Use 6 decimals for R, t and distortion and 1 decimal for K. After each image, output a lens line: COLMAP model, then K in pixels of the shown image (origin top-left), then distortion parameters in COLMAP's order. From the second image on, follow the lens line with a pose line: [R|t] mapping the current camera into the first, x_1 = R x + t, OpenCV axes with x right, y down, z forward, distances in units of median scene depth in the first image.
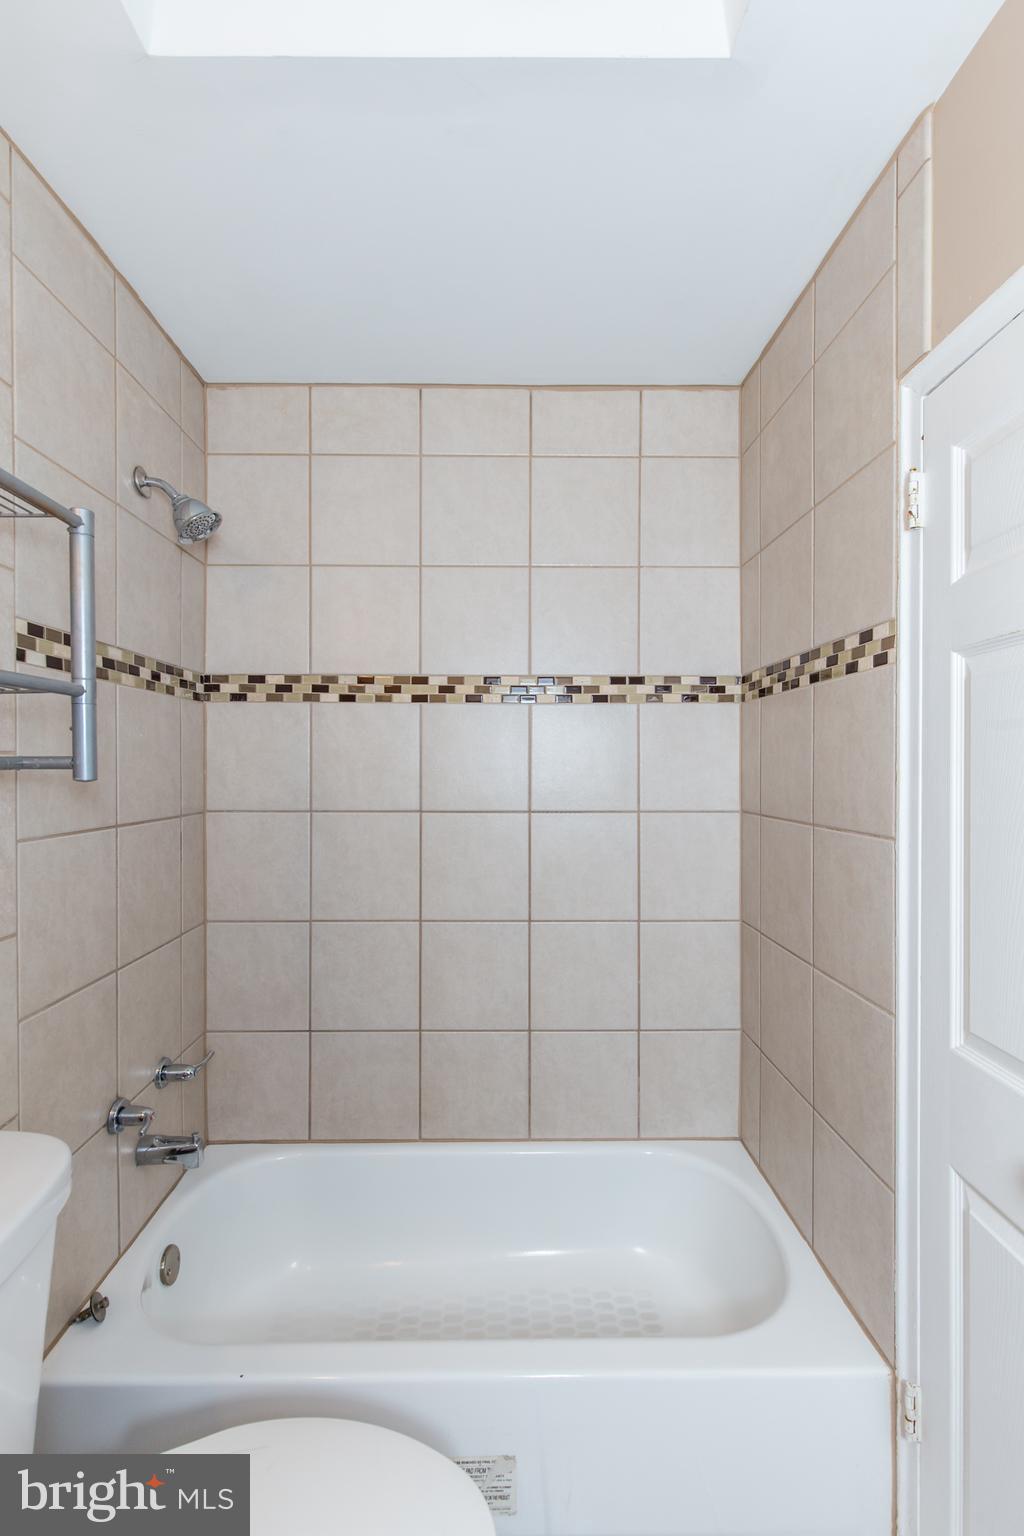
lens RADIAL K [[708.1, 0, 509.1], [0, 708.1, 776.8], [0, 0, 1]] dist [0.014091, -0.007374]
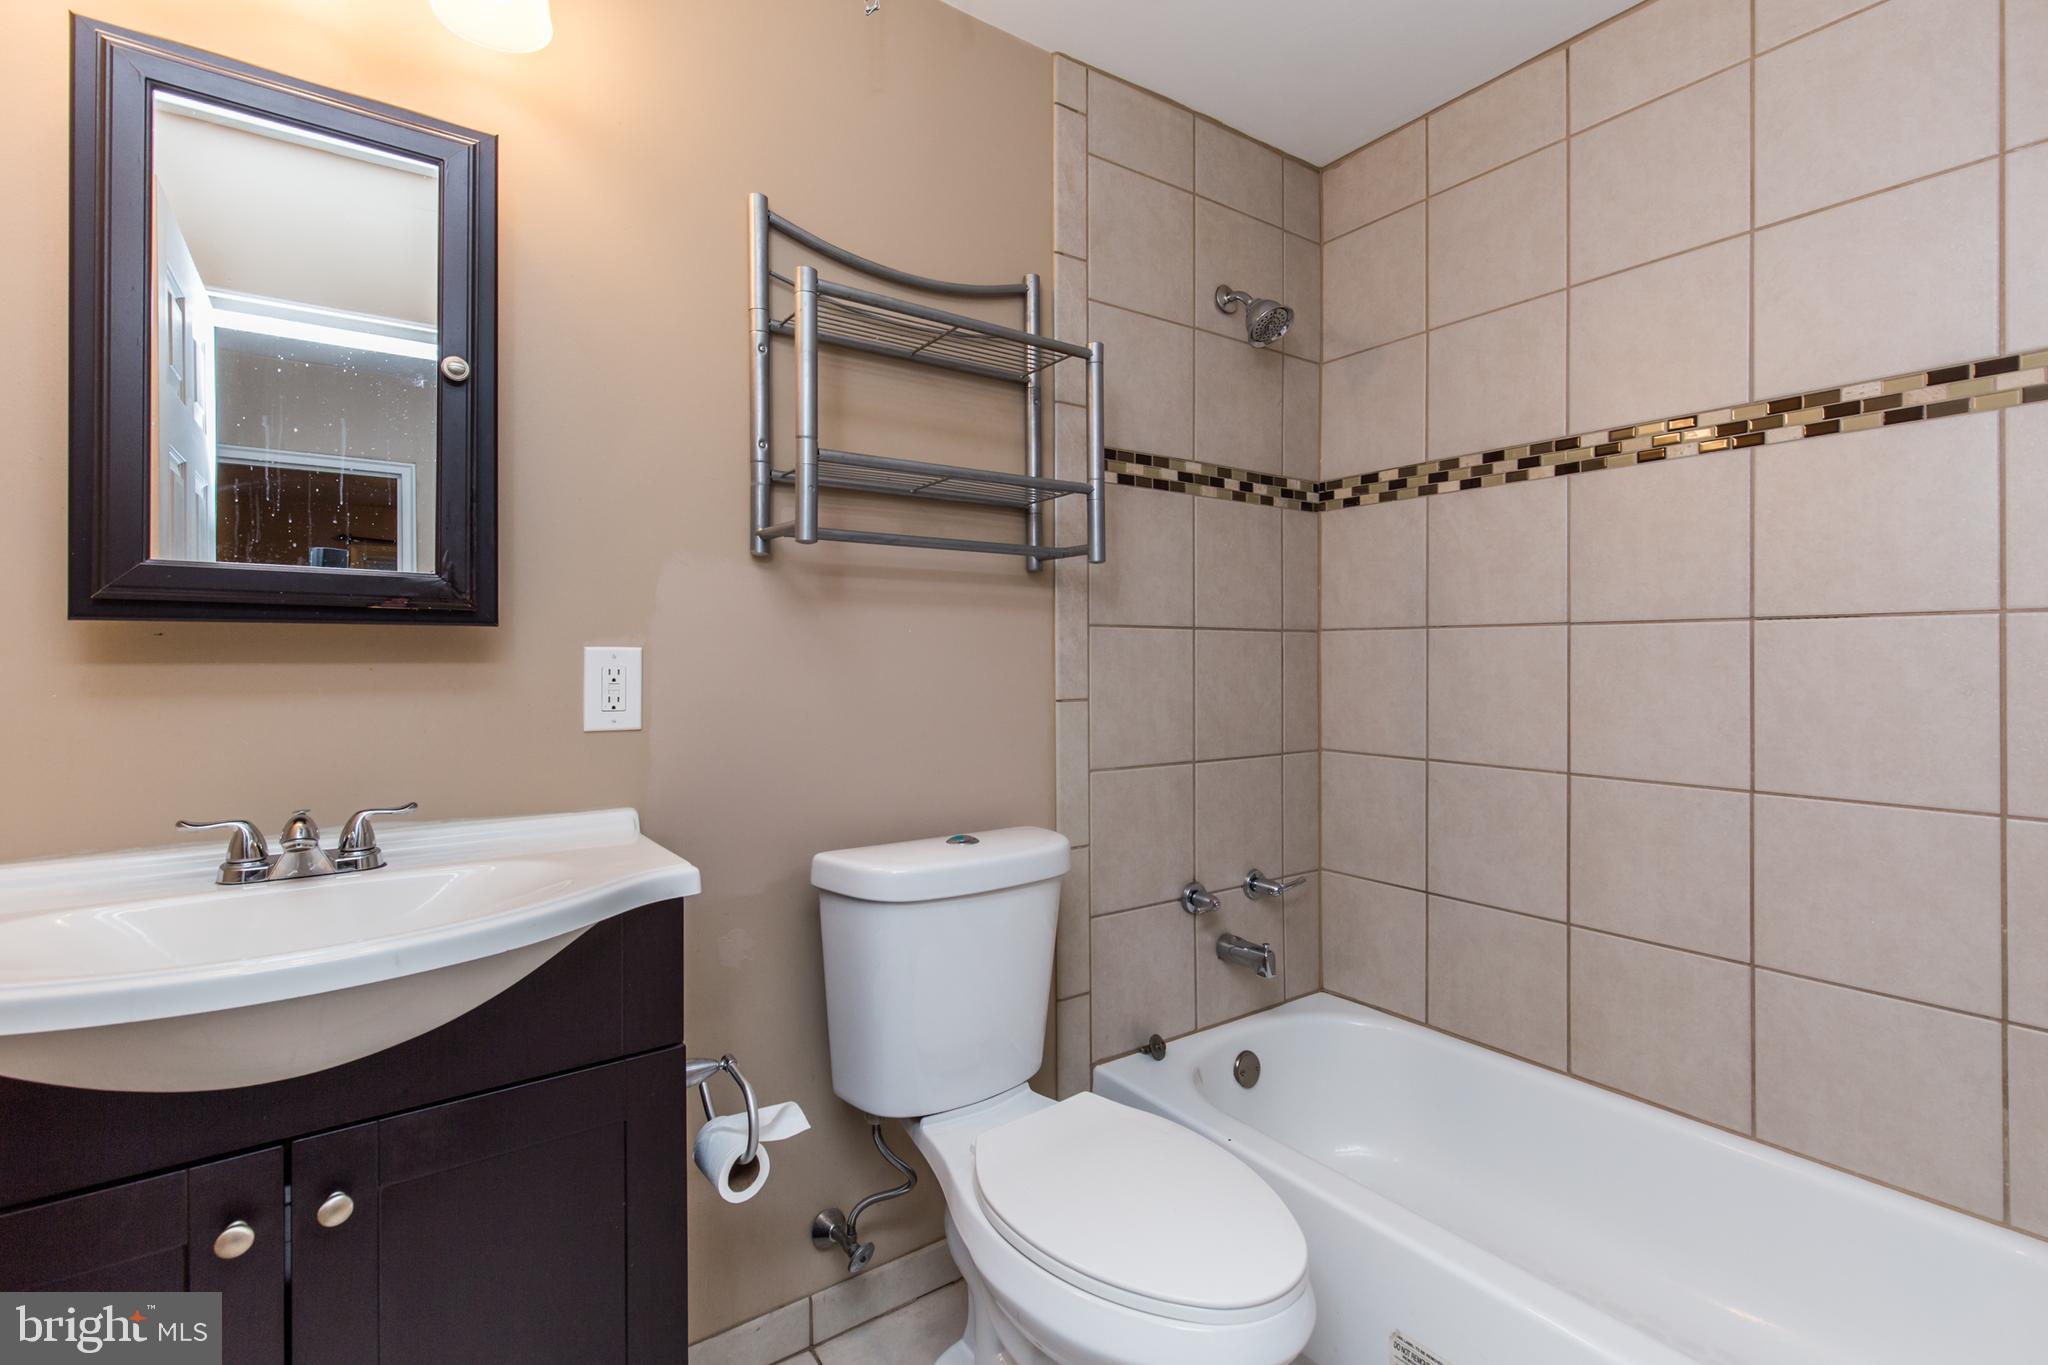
lens RADIAL K [[944.2, 0, 1028.2], [0, 944.2, 671.0], [0, 0, 1]] dist [0.014091, -0.007374]
pose [[0.567441, 0.004511, -0.823401, 0.369724], [-0.009043, 0.999959, -0.000754, 0.105383], [0.823364, 0.007874, 0.567459, -0.013788]]
